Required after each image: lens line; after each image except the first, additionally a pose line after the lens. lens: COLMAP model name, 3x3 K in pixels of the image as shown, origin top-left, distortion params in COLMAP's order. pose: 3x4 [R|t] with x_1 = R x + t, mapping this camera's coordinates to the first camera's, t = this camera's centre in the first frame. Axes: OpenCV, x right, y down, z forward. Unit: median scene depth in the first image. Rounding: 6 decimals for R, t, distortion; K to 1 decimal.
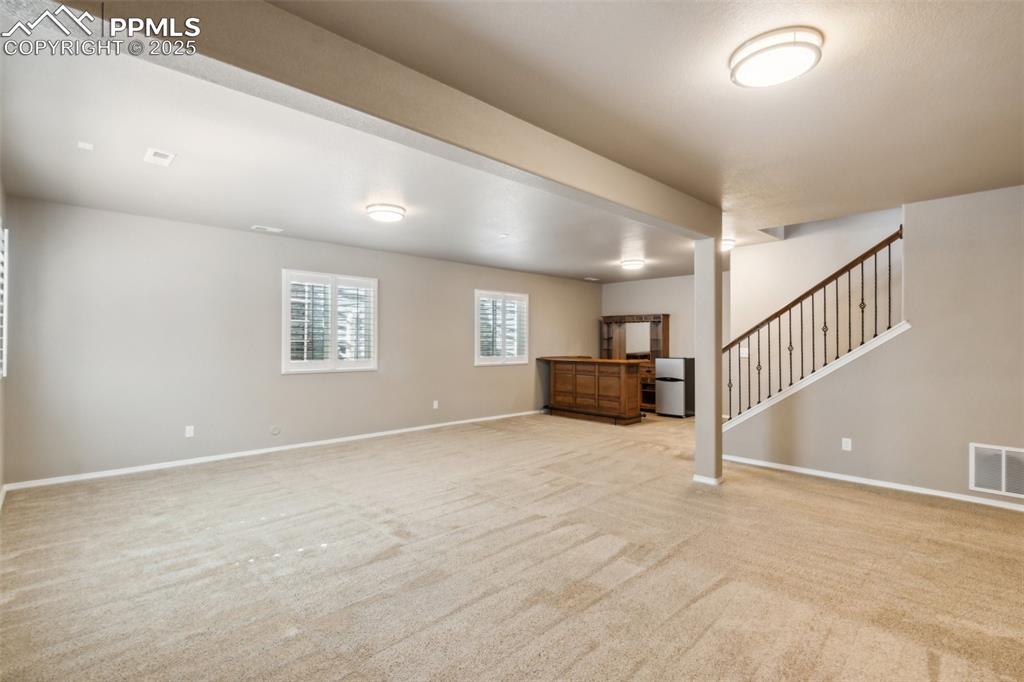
lens RADIAL K [[476.6, 0, 504.1], [0, 476.6, 338.9], [0, 0, 1]] dist [0.005626, -0.000695]
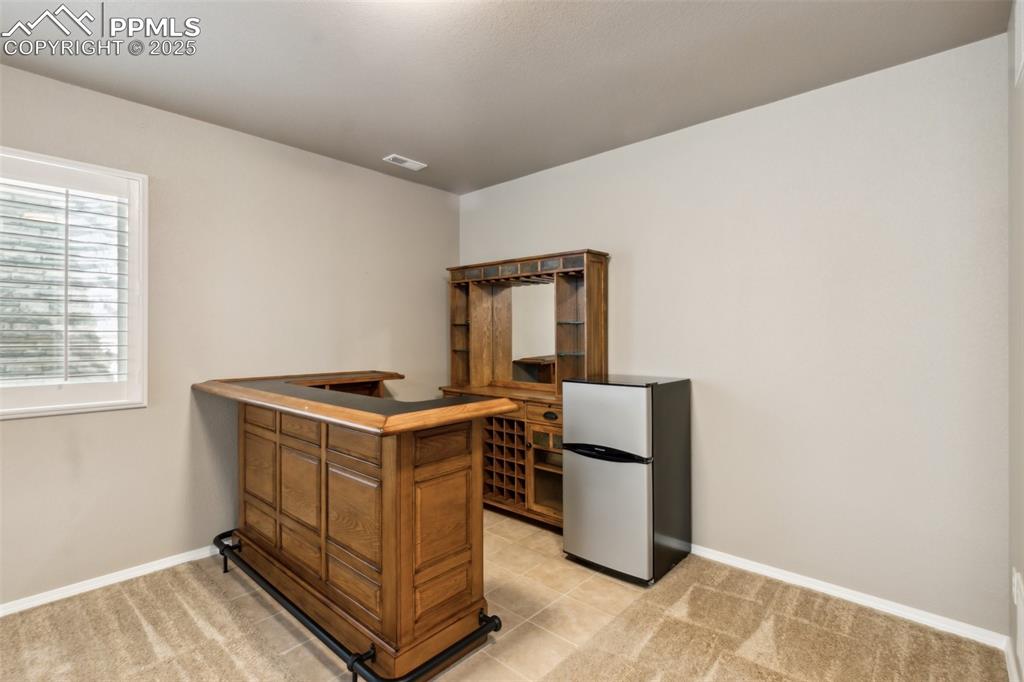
lens RADIAL K [[476.6, 0, 504.1], [0, 476.6, 338.9], [0, 0, 1]] dist [0.005626, -0.000695]
pose [[0.997453, -0.005224, 0.071129, 0.251478], [0.004142, 0.999873, 0.015357, 0.006366], [-0.071200, -0.015023, 0.997349, 0.671500]]
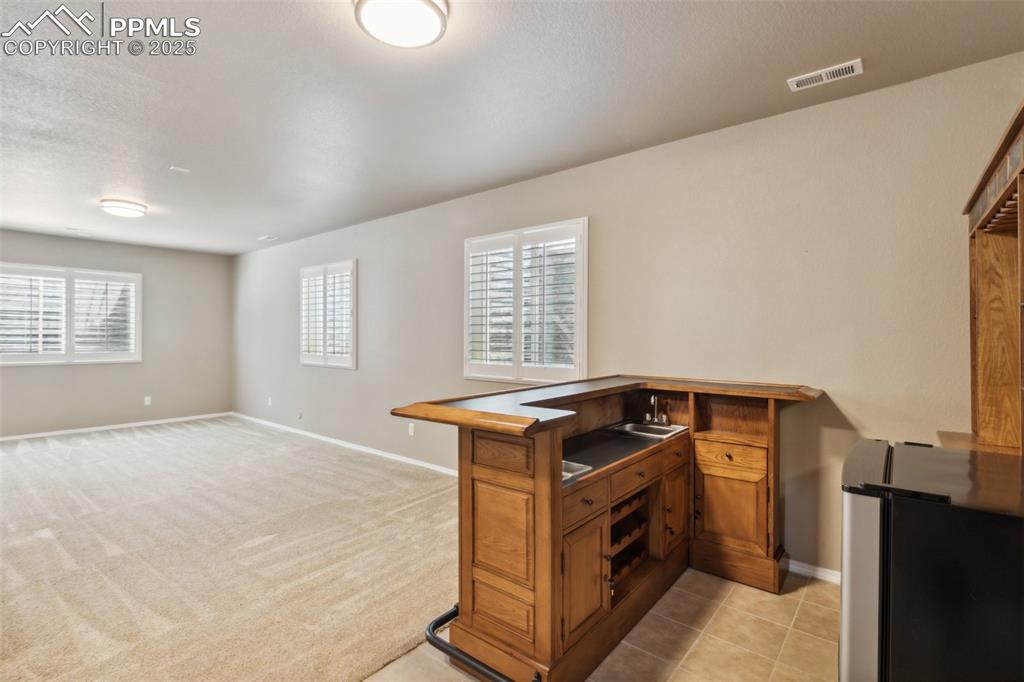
lens RADIAL K [[476.6, 0, 504.1], [0, 476.6, 338.9], [0, 0, 1]] dist [0.005626, -0.000695]
pose [[0.121282, 0.002812, -0.992614, 0.444540], [0.012559, 0.999912, 0.004368, 0.007687], [0.992539, -0.012996, 0.121236, 0.869326]]
